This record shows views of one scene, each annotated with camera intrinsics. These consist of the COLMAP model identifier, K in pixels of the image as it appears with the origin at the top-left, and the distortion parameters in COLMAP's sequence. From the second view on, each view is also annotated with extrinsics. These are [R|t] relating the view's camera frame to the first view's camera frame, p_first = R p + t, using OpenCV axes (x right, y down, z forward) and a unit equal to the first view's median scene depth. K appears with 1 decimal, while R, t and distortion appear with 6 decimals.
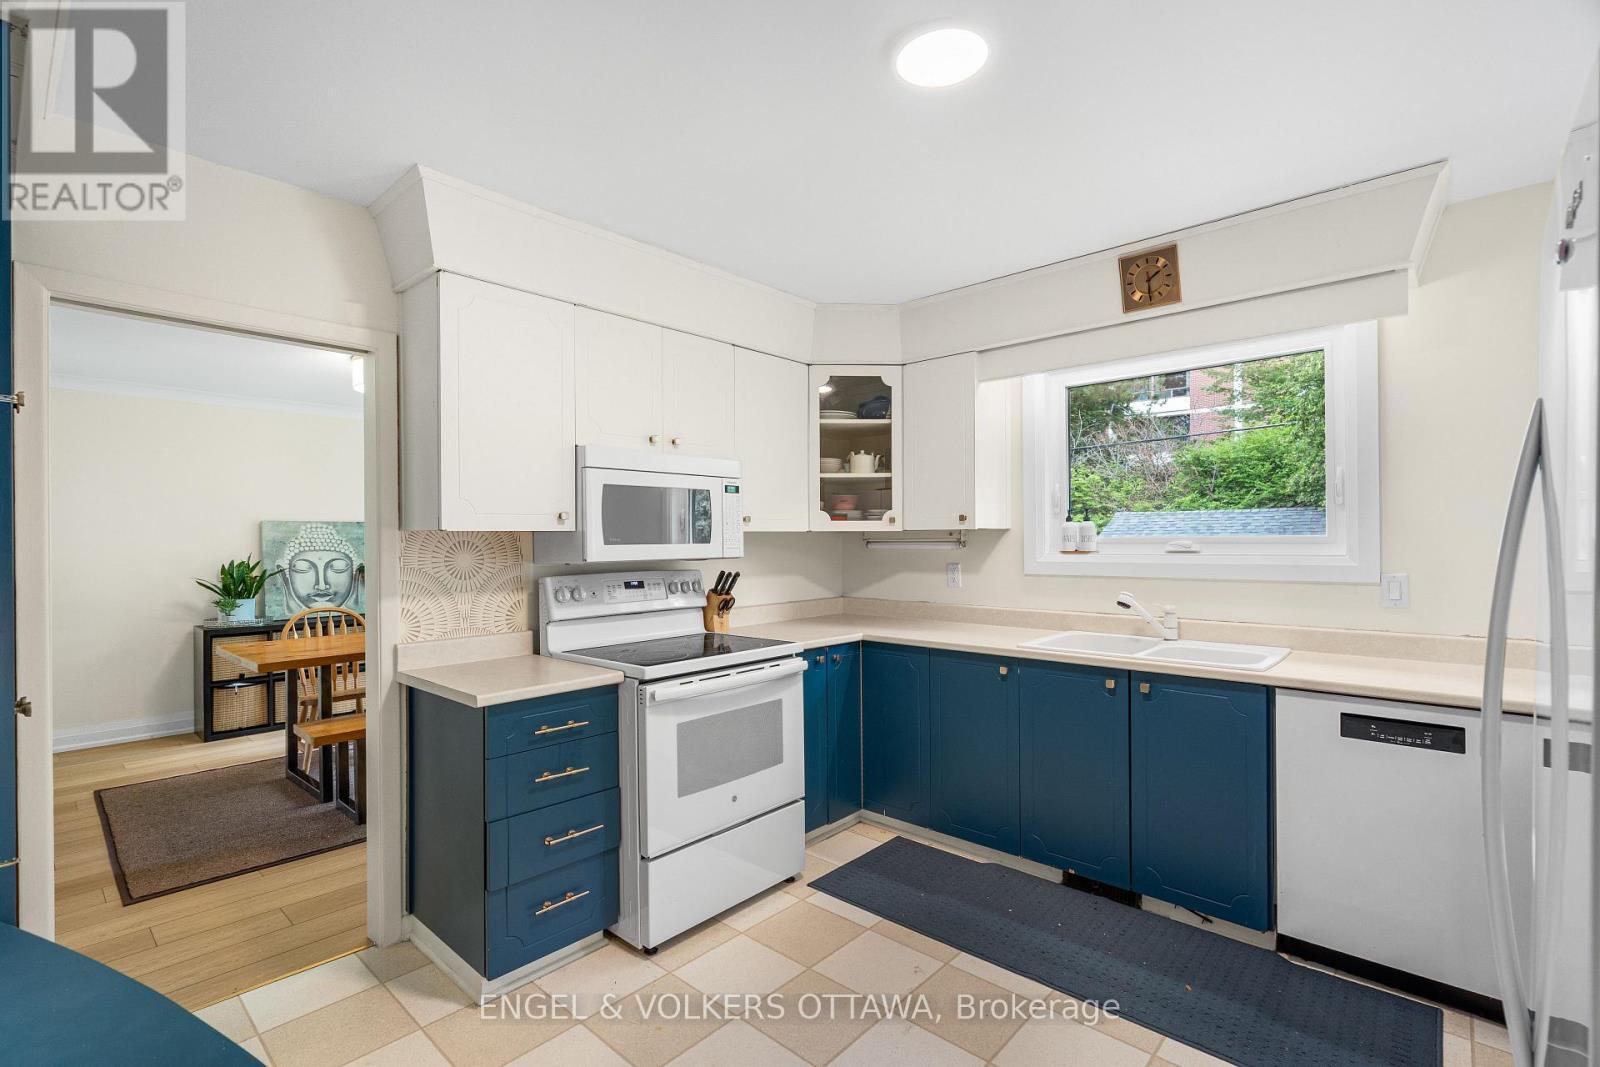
lens RADIAL K [[725.0, 0, 794.3], [0, 725.0, 534.4], [0, 0, 1]] dist [-0.001101, -0.000793]
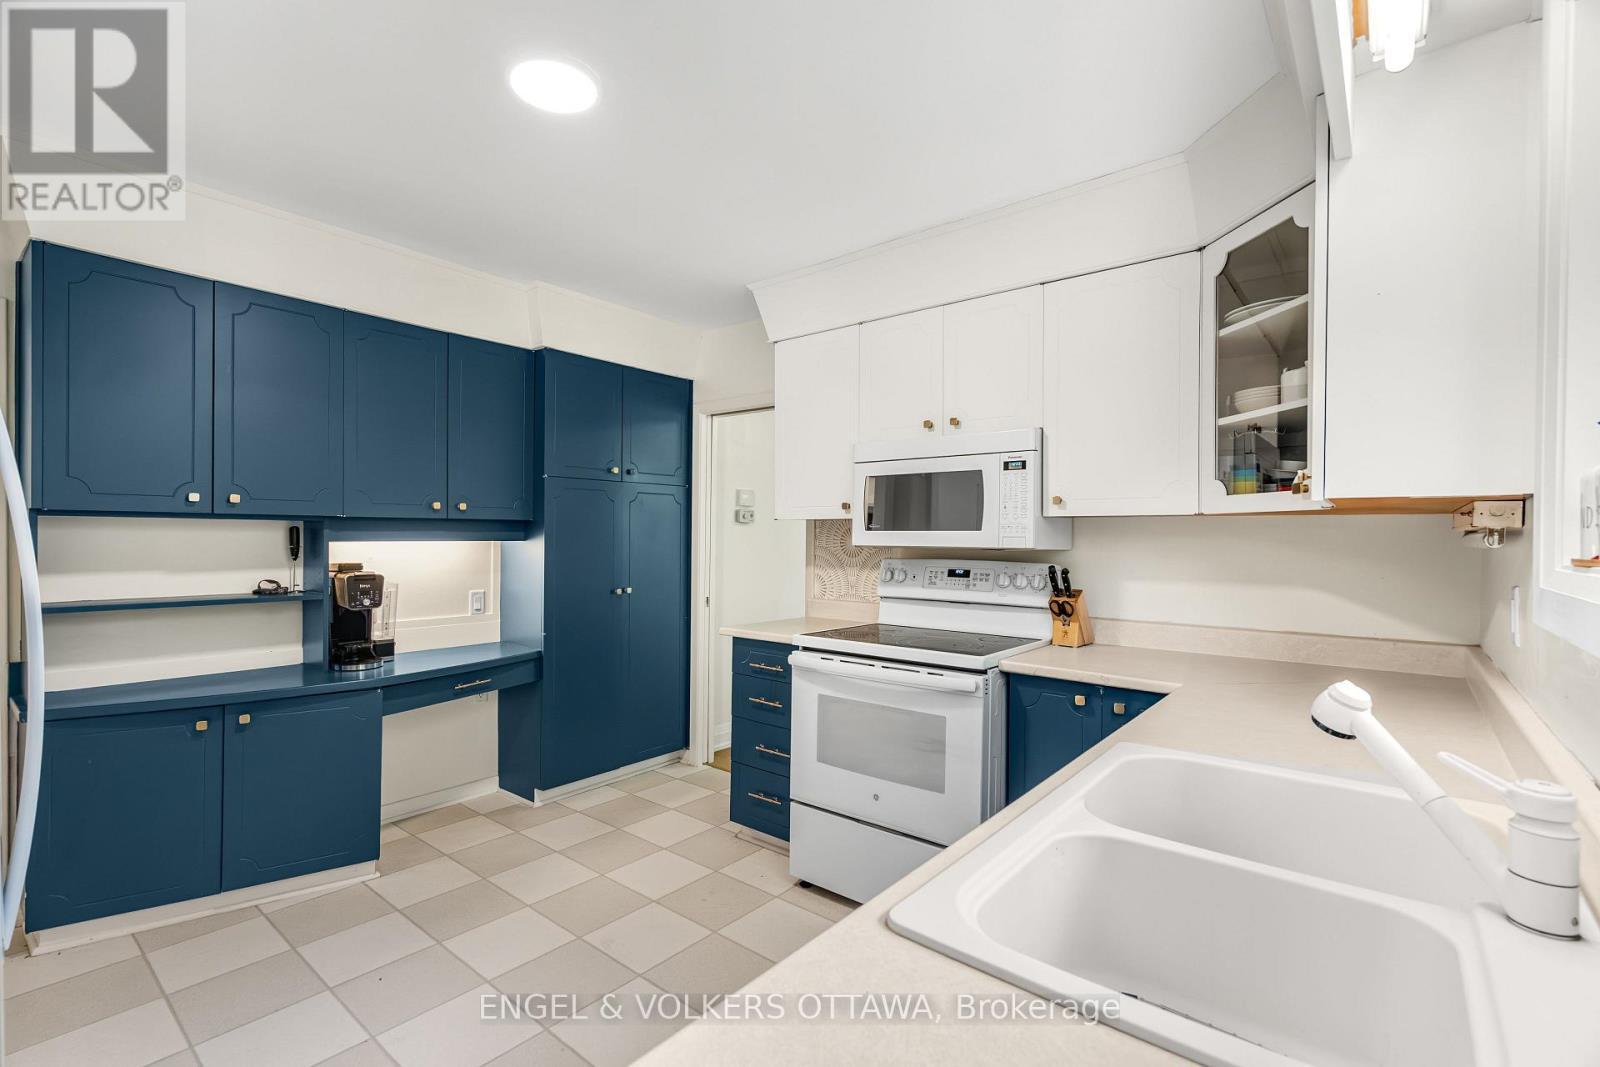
lens RADIAL K [[725.0, 0, 794.9], [0, 725.0, 540.5], [0, 0, 1]] dist [-0.001101, -0.000793]
pose [[0.054705, 0.012313, -0.998427, 0.780928], [-0.004209, 0.999918, 0.012101, 0.015226], [0.998494, 0.003541, 0.054753, 0.765734]]
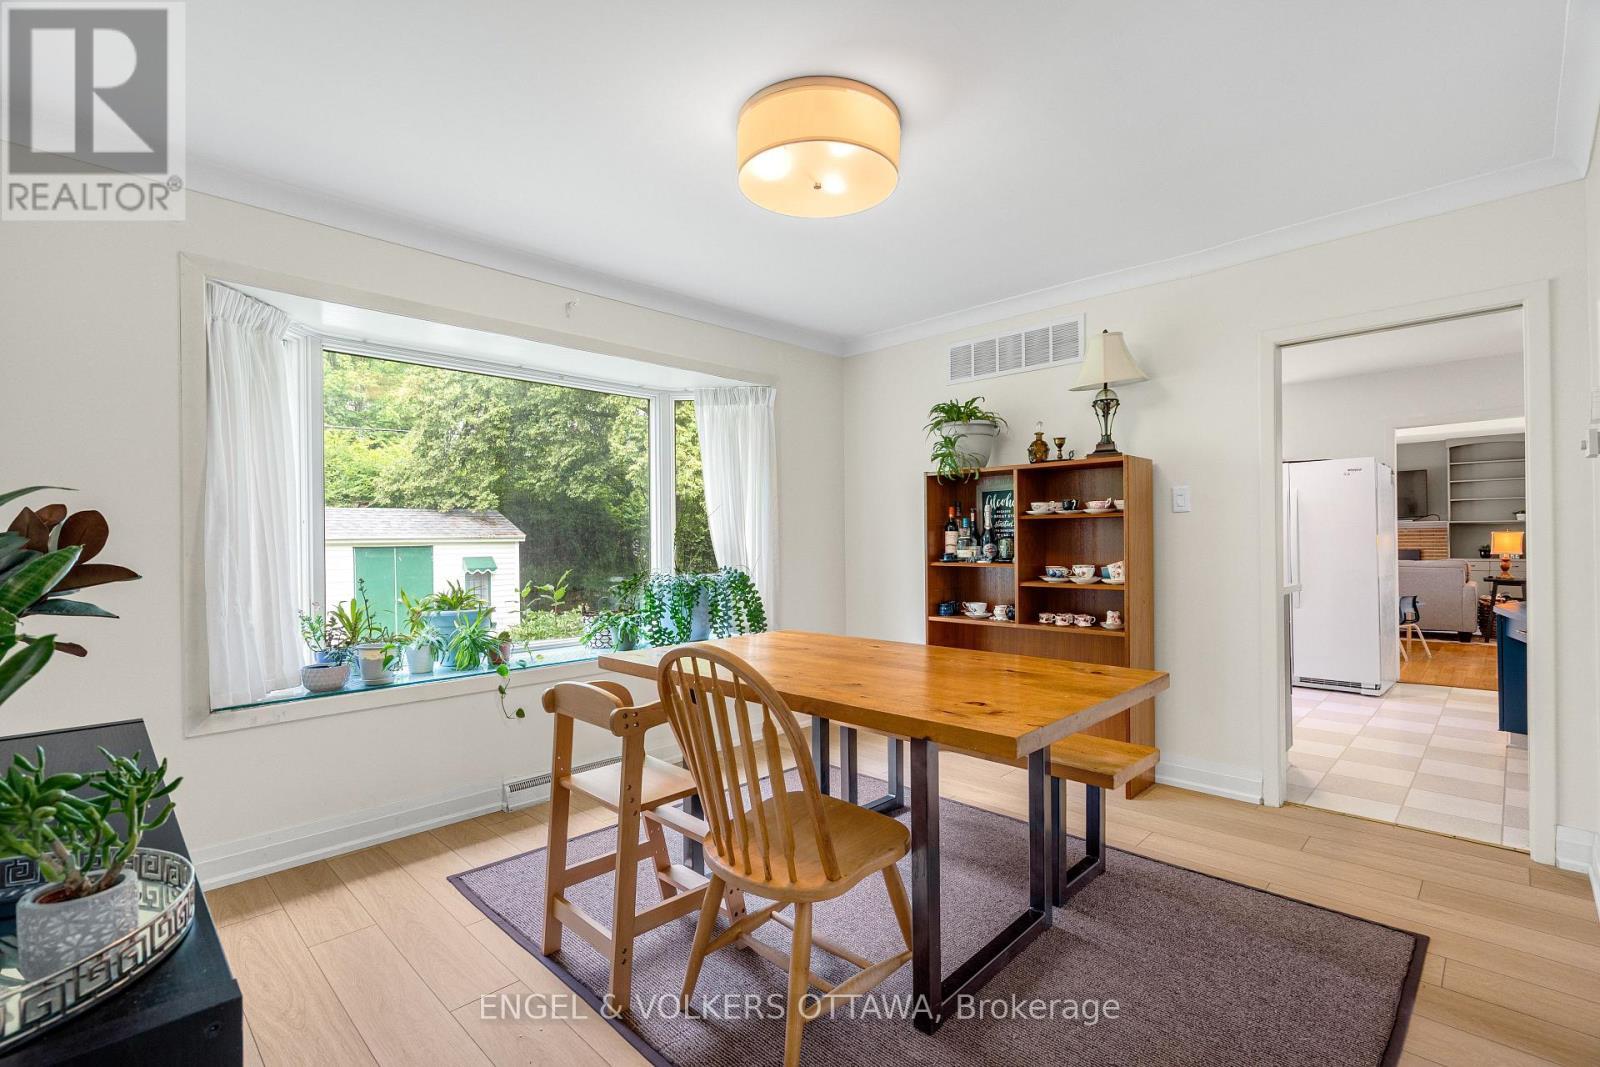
lens RADIAL K [[725.0, 0, 793.4], [0, 725.0, 533.1], [0, 0, 1]] dist [-0.001101, -0.000793]
pose [[0.046190, 0.016361, 0.998799, -1.665059], [0.001871, 0.999863, -0.016465, 0.091333], [-0.998931, 0.002629, 0.046153, 1.574263]]
